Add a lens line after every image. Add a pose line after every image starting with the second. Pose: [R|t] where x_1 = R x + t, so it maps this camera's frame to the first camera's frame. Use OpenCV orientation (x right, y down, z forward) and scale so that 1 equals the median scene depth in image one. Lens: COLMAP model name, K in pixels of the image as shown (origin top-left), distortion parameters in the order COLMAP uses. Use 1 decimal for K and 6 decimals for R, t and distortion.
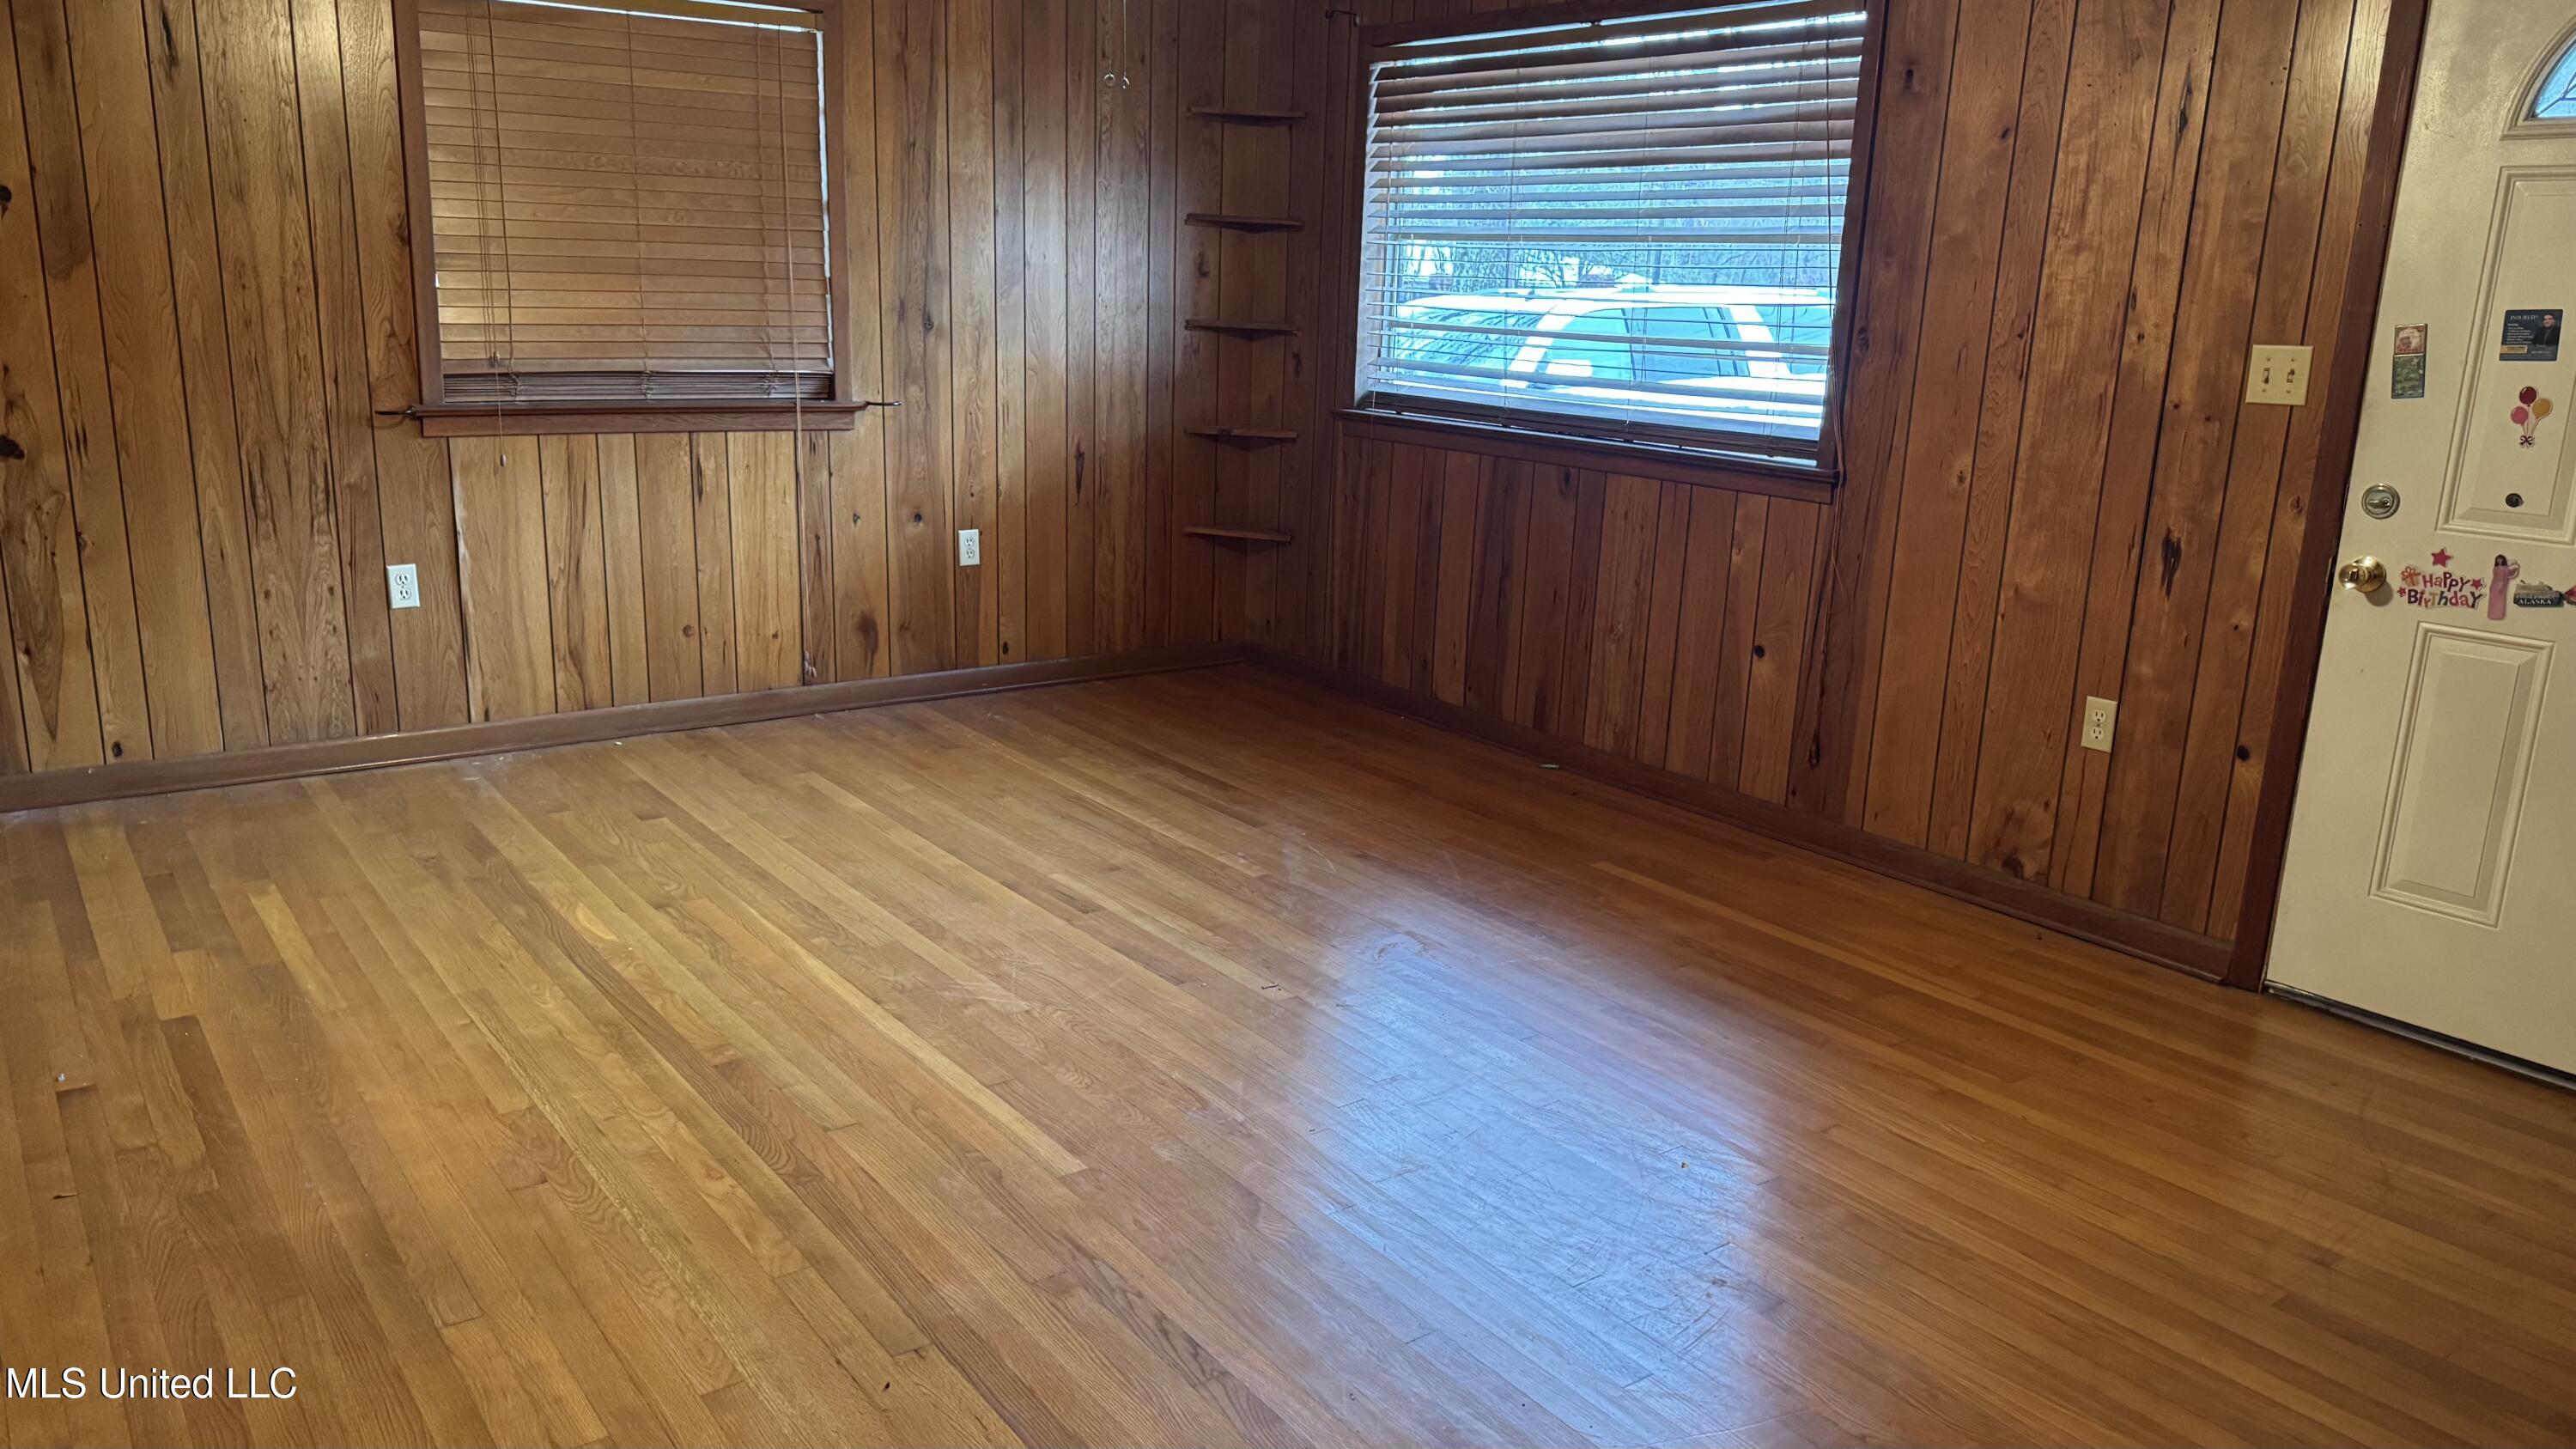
lens RADIAL K [[1769.0, 0, 1301.9], [0, 1769.0, 728.8], [0, 0, 1]] dist [-0.001392, -0.041752]
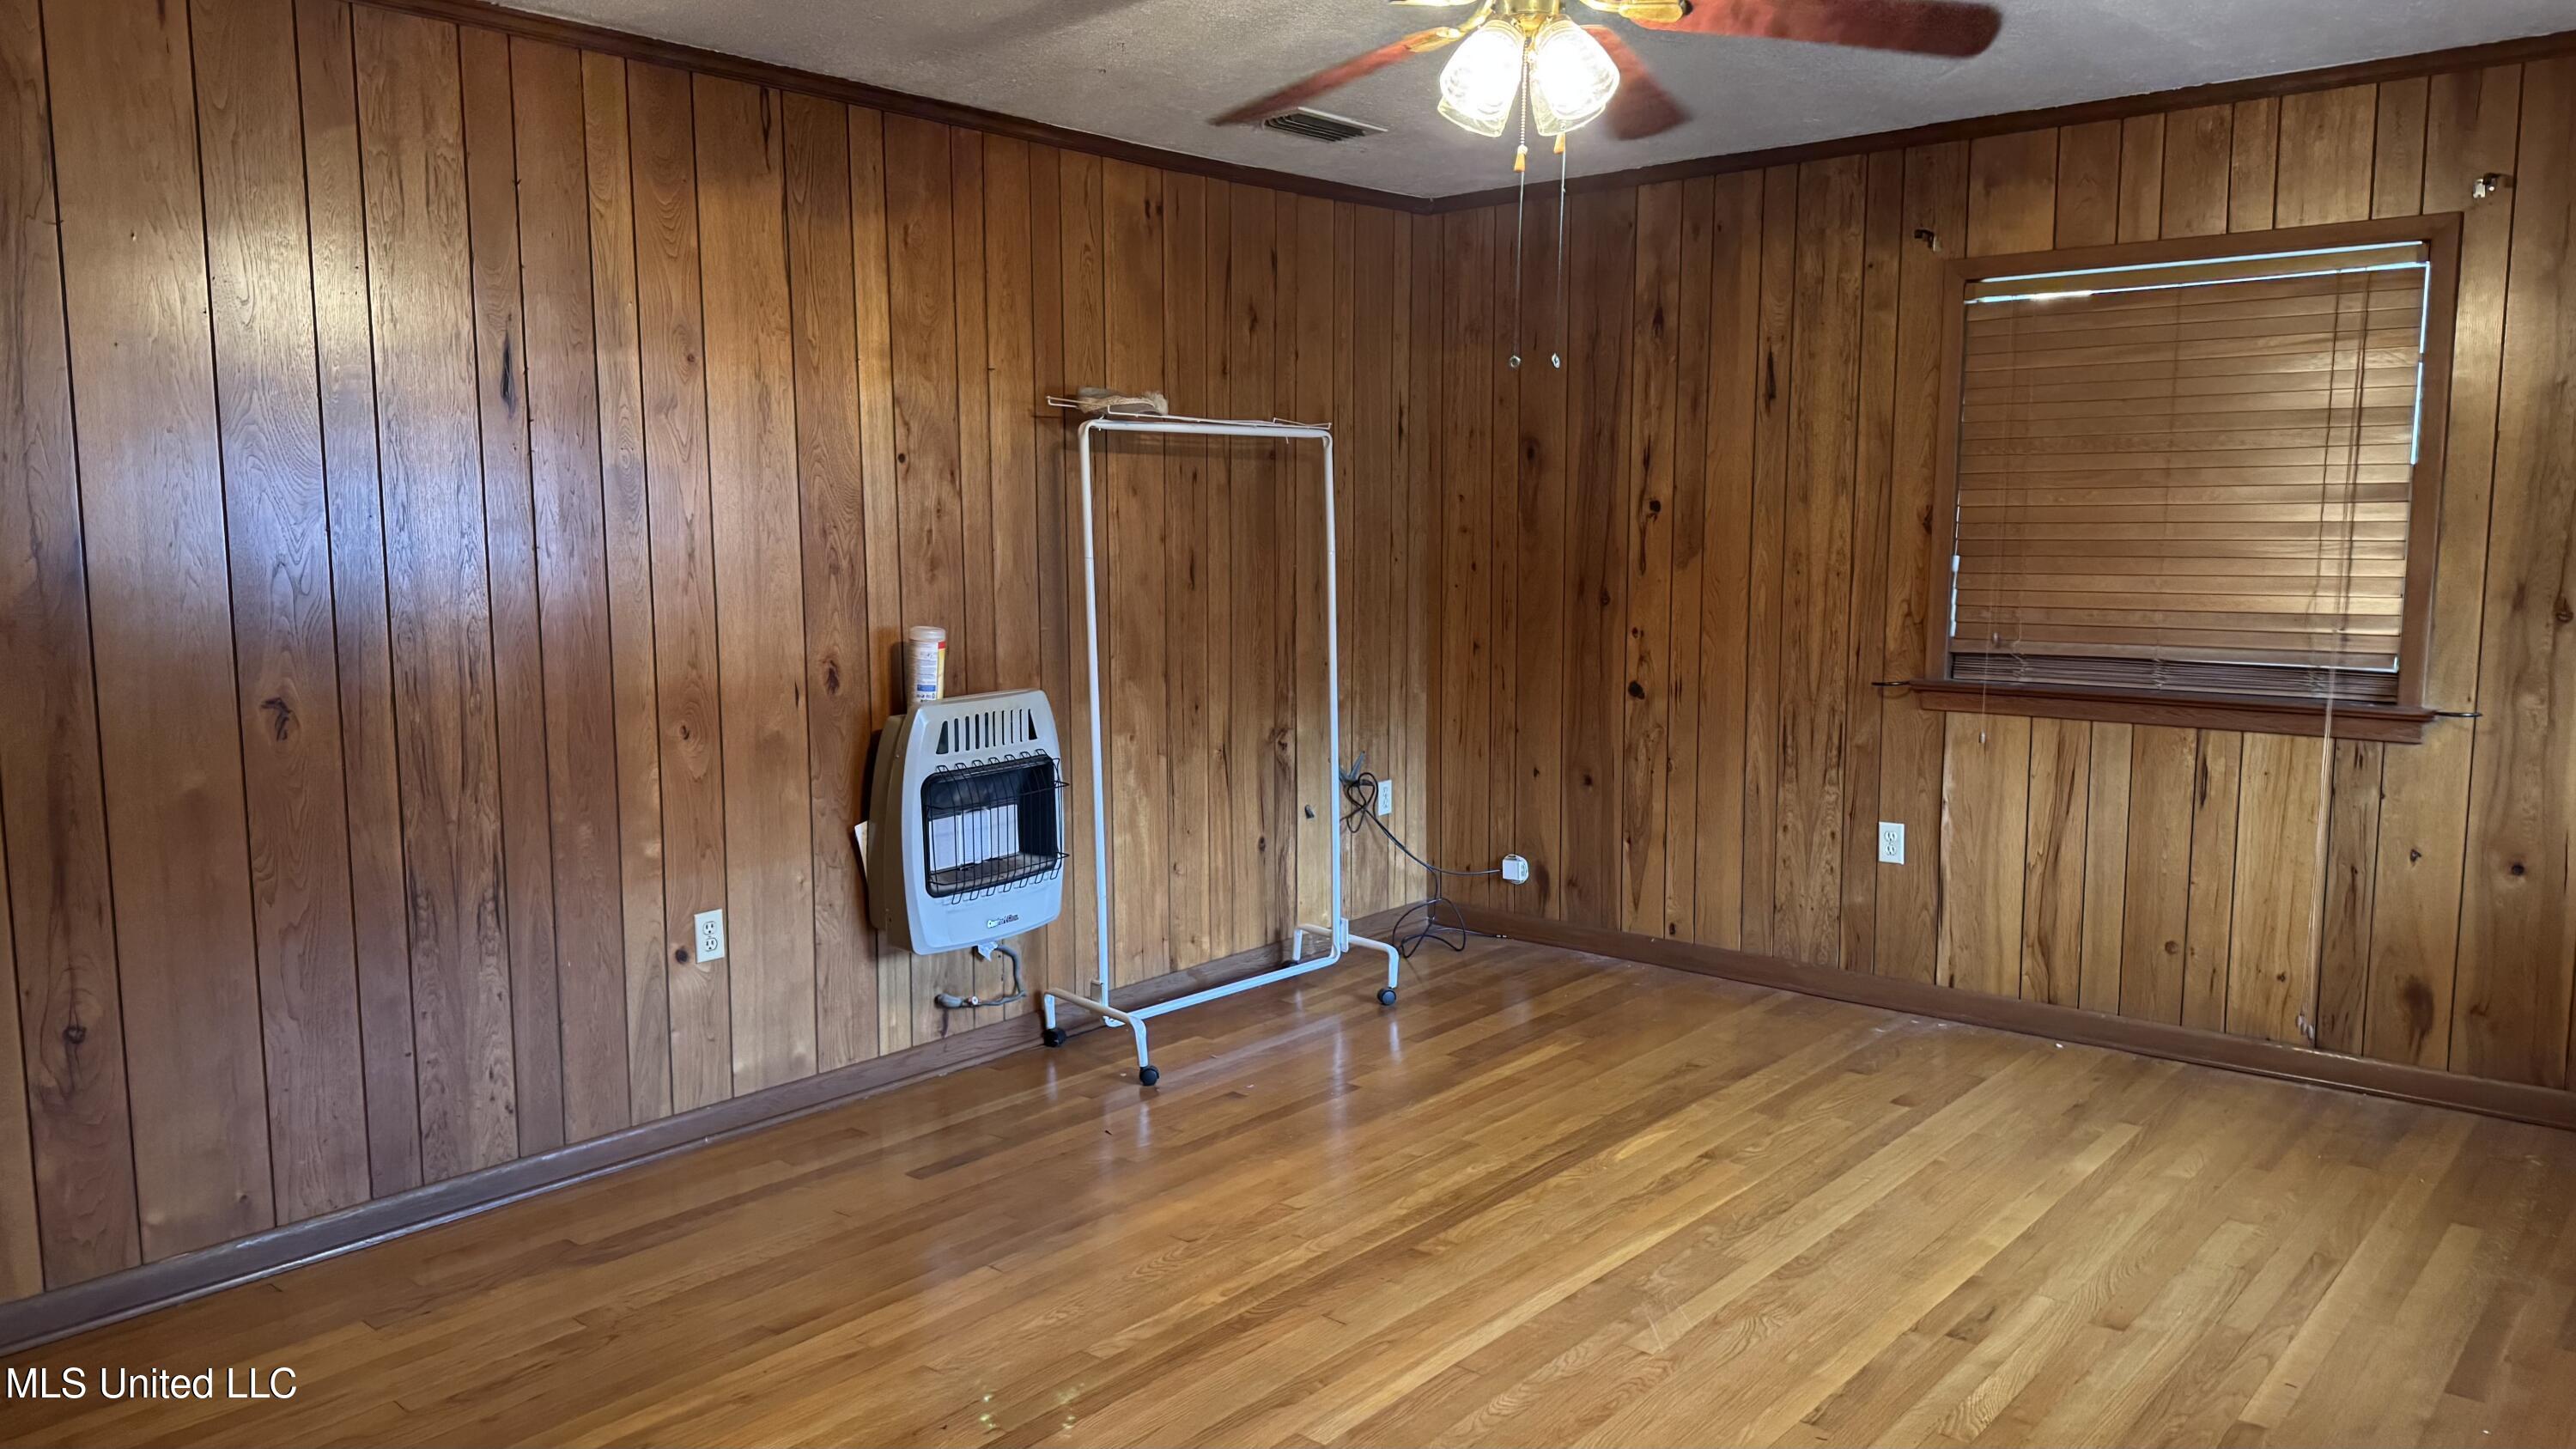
lens RADIAL K [[1769.0, 0, 1301.9], [0, 1769.0, 728.8], [0, 0, 1]] dist [-0.001392, -0.041752]
pose [[0.178321, 0.070705, -0.981429, 0.498036], [-0.230439, 0.972678, 0.028204, -0.098581], [0.956608, 0.221130, 0.189742, 0.444802]]
